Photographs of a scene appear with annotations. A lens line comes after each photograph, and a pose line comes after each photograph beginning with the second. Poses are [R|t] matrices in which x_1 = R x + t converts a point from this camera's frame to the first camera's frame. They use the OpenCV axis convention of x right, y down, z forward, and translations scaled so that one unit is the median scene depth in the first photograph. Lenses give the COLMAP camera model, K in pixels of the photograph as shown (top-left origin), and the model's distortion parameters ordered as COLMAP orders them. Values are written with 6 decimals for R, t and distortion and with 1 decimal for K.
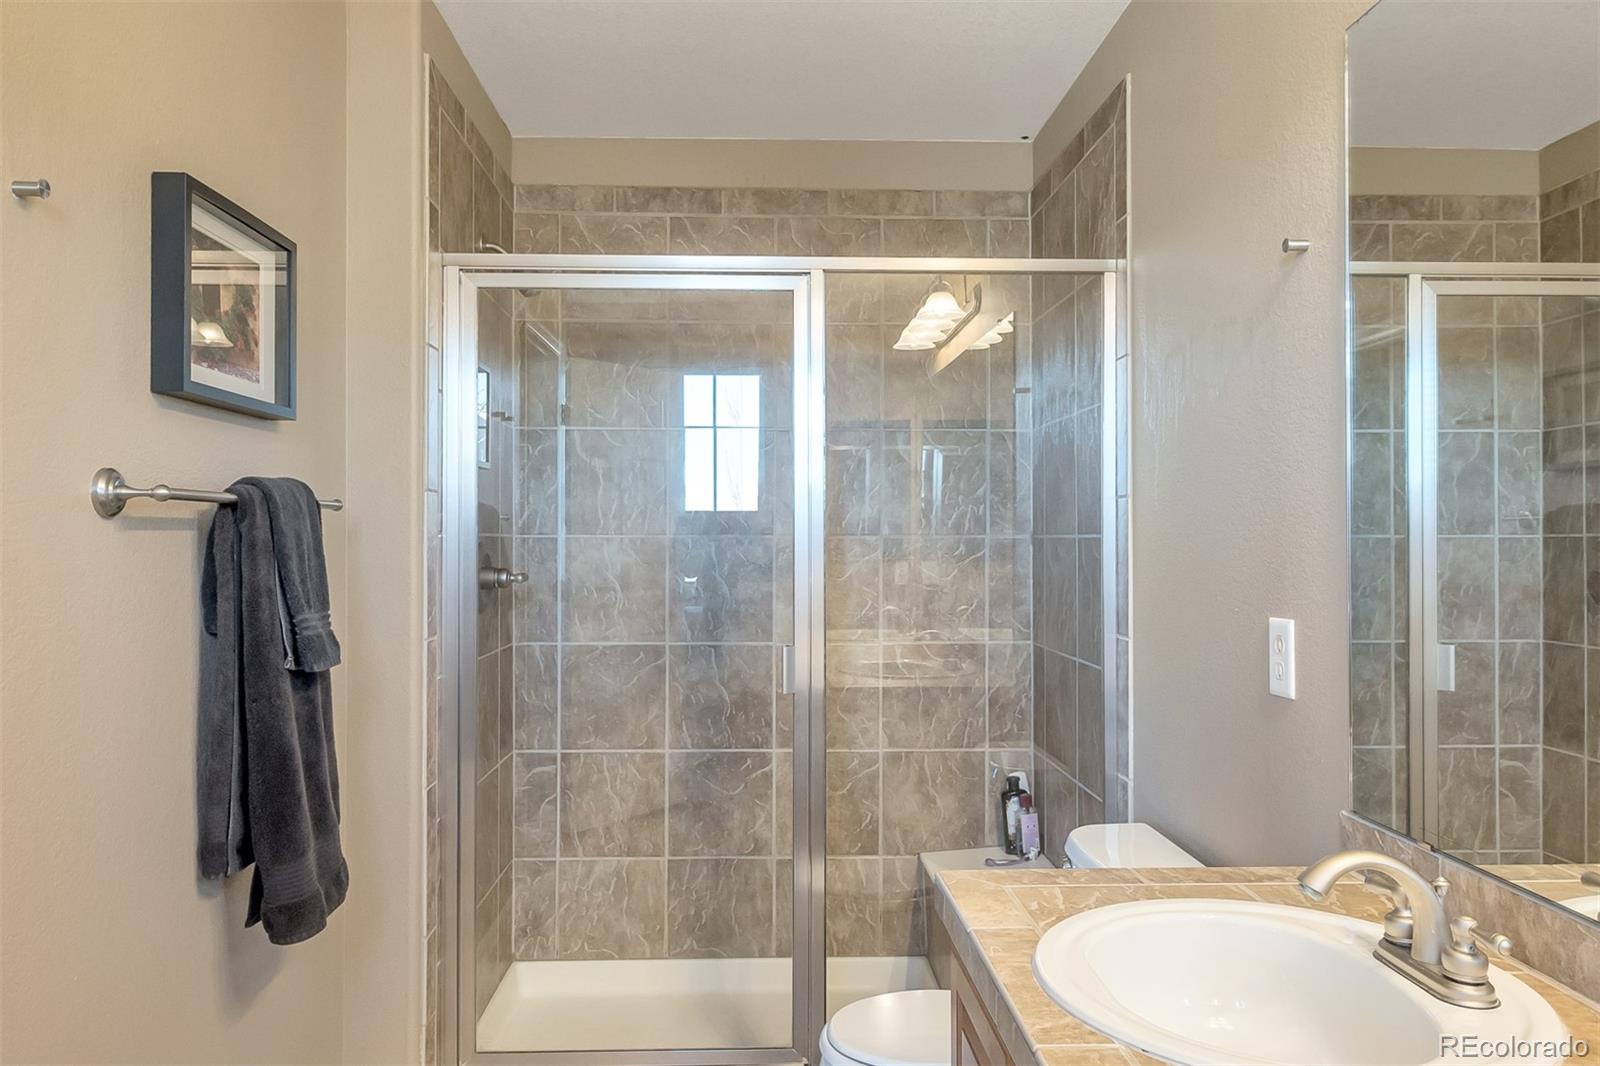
lens RADIAL K [[1130.7, 0, 797.6], [0, 1130.7, 533.6], [0, 0, 1]] dist [-0.001506, 0.003248]
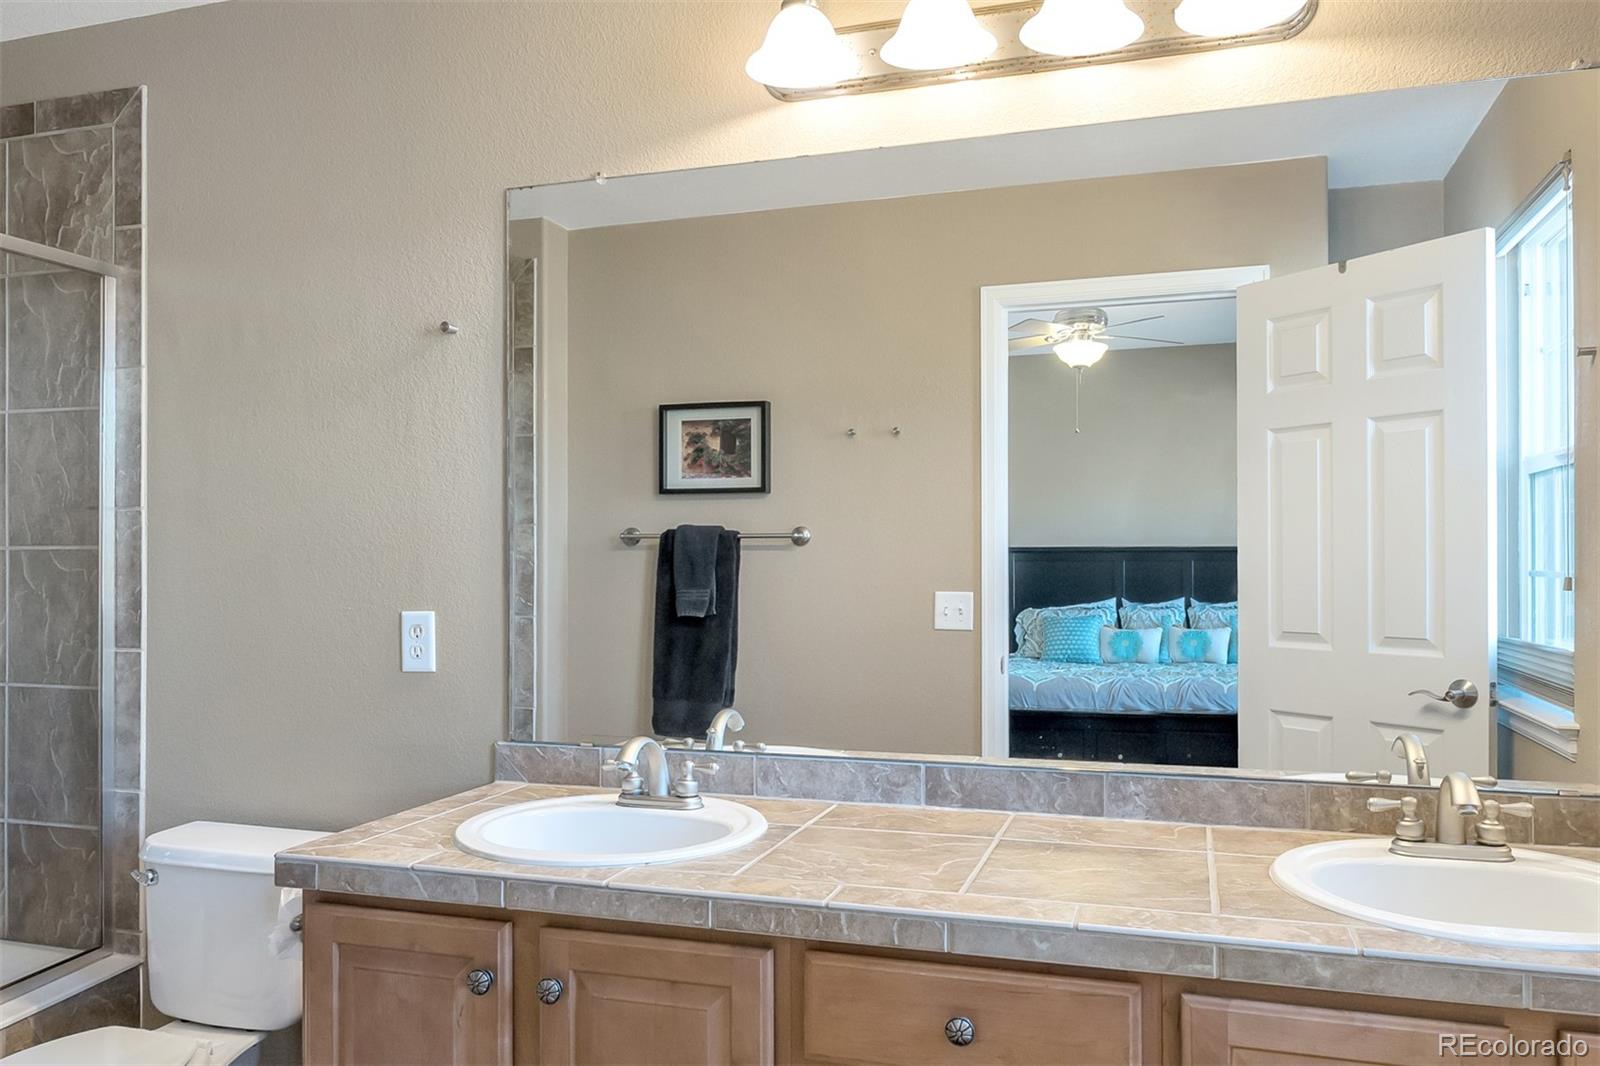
lens RADIAL K [[1130.7, 0, 830.4], [0, 1130.7, 564.5], [0, 0, 1]] dist [-0.001506, 0.003248]
pose [[0.321489, 0.004270, 0.946904, -0.458962], [-0.006598, 0.999976, -0.002269, 0.015441], [-0.946890, -0.005518, 0.321510, 0.101429]]
